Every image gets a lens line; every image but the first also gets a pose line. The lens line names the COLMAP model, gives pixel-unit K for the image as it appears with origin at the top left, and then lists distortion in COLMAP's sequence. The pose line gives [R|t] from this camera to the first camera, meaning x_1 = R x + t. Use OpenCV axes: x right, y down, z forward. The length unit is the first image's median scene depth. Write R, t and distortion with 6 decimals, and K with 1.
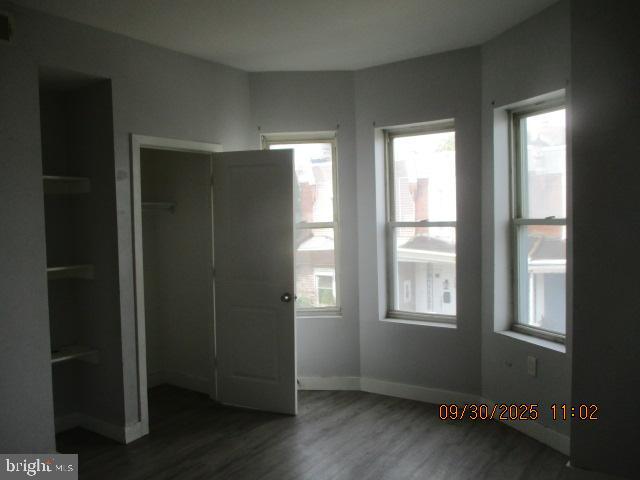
lens RADIAL K [[525.6, 0, 330.7], [0, 525.6, 234.9], [0, 0, 1]] dist [-0.028996, 0.015282]
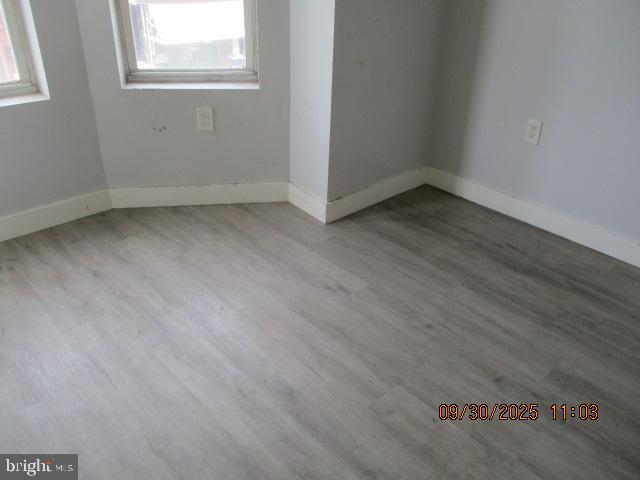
lens RADIAL K [[525.6, 0, 330.7], [0, 525.6, 234.9], [0, 0, 1]] dist [-0.028996, 0.015282]
pose [[0.227469, -0.447170, 0.865041, -0.296899], [-0.014214, 0.886709, 0.462109, 0.036973], [-0.973682, -0.117411, 0.195343, 0.596280]]
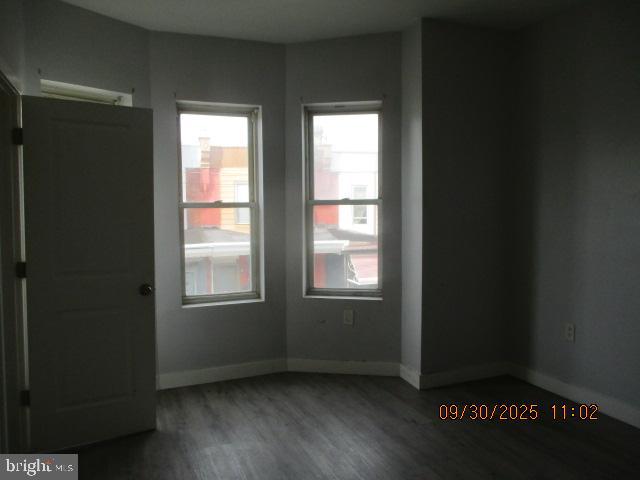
lens RADIAL K [[525.6, 0, 330.7], [0, 525.6, 234.9], [0, 0, 1]] dist [-0.028996, 0.015282]
pose [[0.553925, -0.034169, 0.831865, -0.625231], [0.021816, 0.999410, 0.026524, 0.017012], [-0.832281, 0.003456, 0.554344, 0.311565]]
